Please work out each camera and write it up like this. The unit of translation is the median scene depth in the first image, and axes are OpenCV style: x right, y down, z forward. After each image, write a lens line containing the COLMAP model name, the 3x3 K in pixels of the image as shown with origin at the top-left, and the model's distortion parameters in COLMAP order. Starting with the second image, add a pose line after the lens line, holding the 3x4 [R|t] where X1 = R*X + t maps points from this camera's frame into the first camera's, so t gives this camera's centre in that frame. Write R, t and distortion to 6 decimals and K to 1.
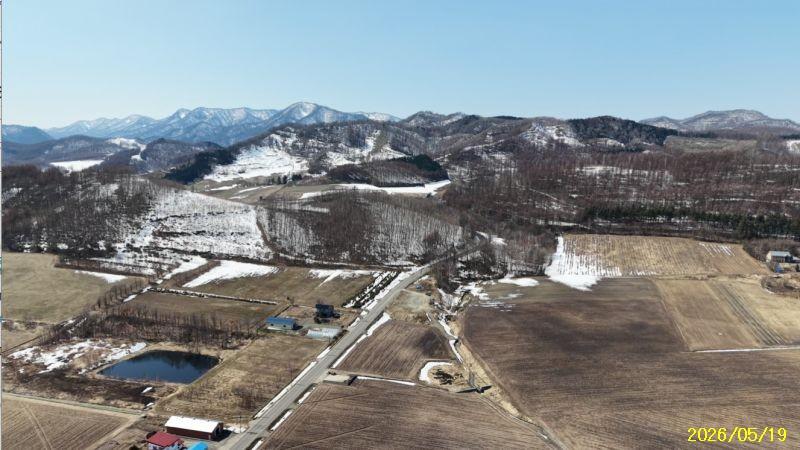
lens RADIAL K [[604.8, 0, 400.0], [0, 604.8, 225.0], [0, 0, 1]] dist [0.086086, -0.142446]
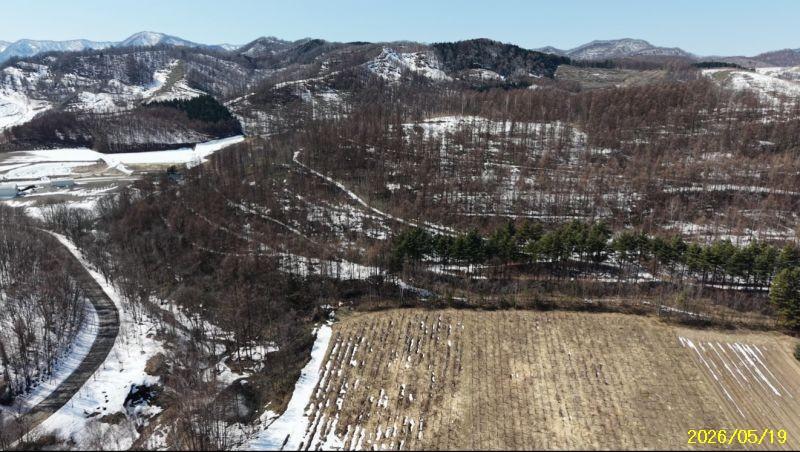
lens RADIAL K [[604.8, 0, 400.0], [0, 604.8, 226.0], [0, 0, 1]] dist [0.086086, -0.142446]
pose [[0.984758, -0.051939, 0.165993, 0.110243], [0.034874, 0.993954, 0.104112, -0.033929], [-0.170397, -0.096736, 0.980616, 0.280276]]
